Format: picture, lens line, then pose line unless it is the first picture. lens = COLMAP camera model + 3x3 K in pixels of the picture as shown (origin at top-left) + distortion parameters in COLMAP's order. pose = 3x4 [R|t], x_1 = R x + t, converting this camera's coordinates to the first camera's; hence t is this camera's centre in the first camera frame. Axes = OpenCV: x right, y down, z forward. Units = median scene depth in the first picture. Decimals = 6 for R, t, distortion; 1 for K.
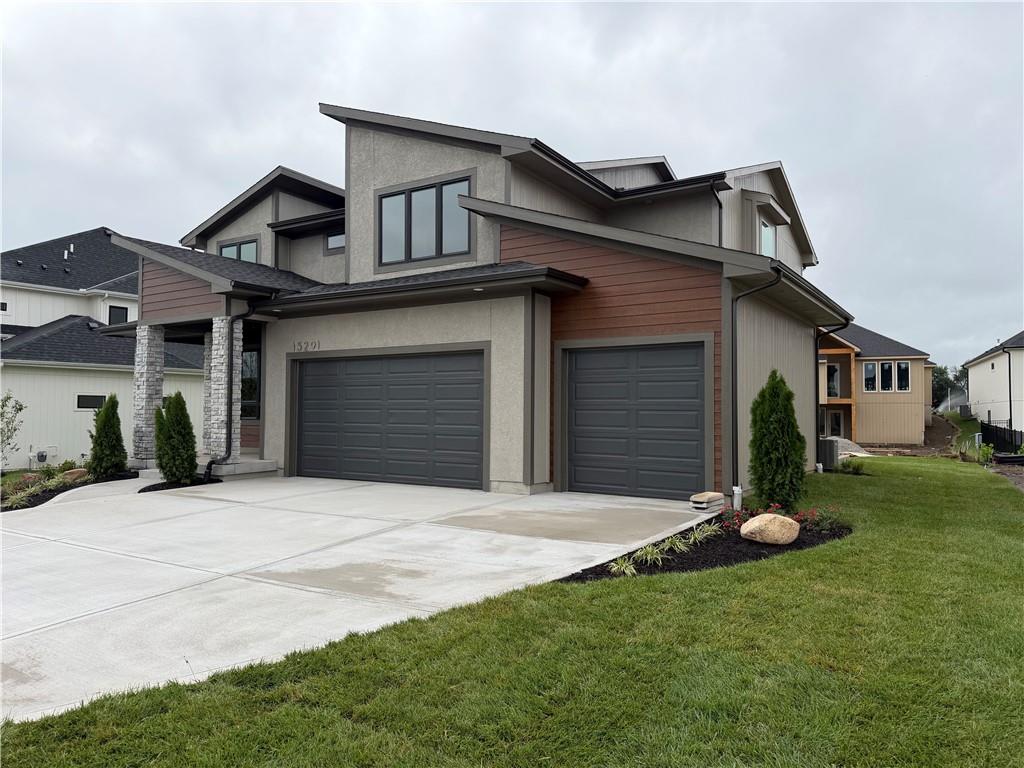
lens RADIAL K [[706.3, 0, 512.0], [0, 706.3, 384.0], [0, 0, 1]] dist [0.169219, -0.287389]
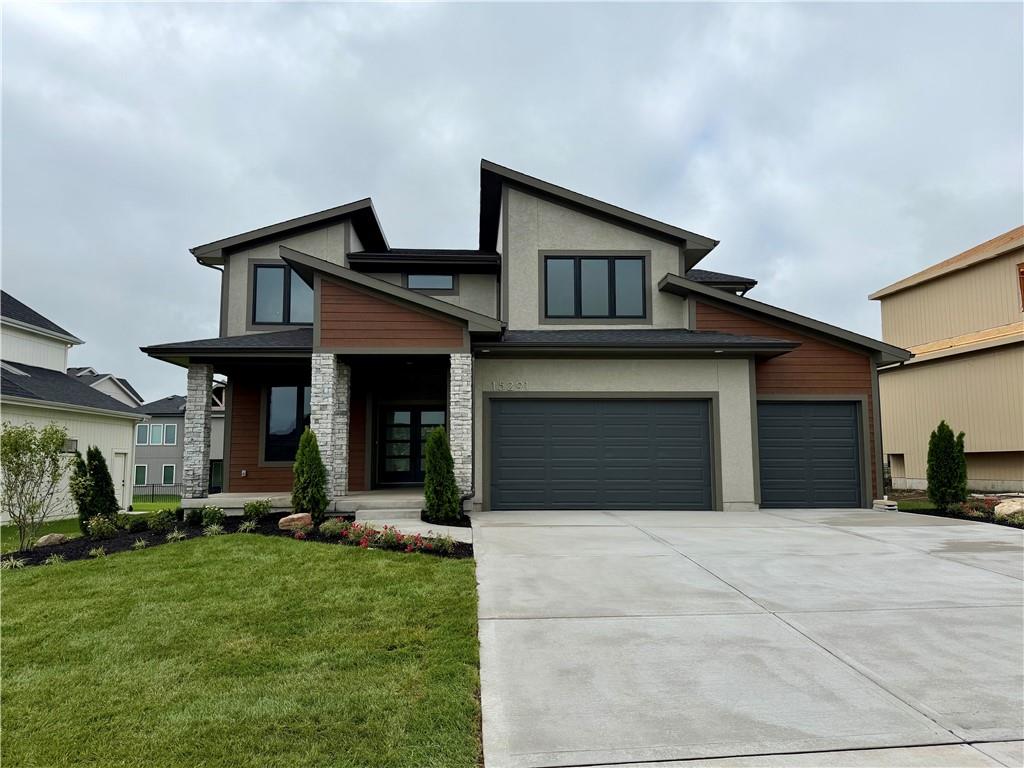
lens RADIAL K [[694.6, 0, 512.0], [0, 694.6, 384.0], [0, 0, 1]] dist [0.056999, -0.001413]
pose [[0.809609, 0.056714, 0.584224, -0.939102], [-0.015319, 0.997024, -0.075558, 0.023026], [-0.586770, 0.052223, 0.808068, 0.173551]]
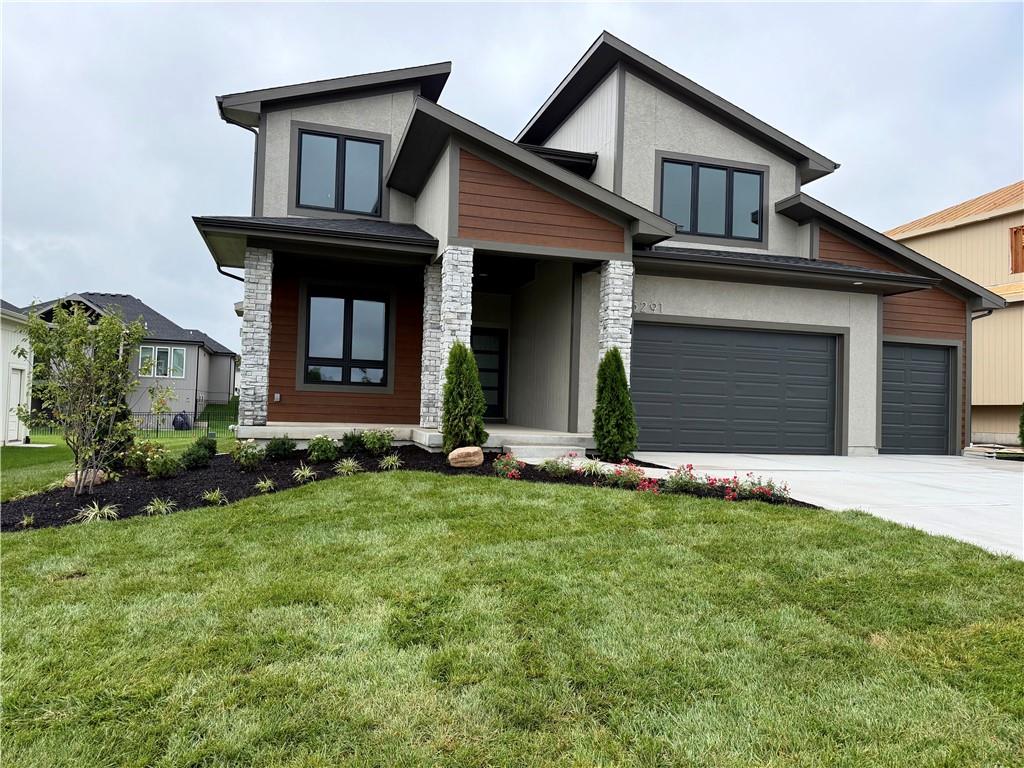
lens RADIAL K [[730.0, 0, 512.0], [0, 730.0, 384.0], [0, 0, 1]] dist [0.008196, 0.000237]
pose [[0.648828, 0.042967, 0.759721, -1.151728], [-0.056886, 0.998350, -0.007881, 0.064553], [-0.758806, -0.038104, 0.650201, 0.554180]]
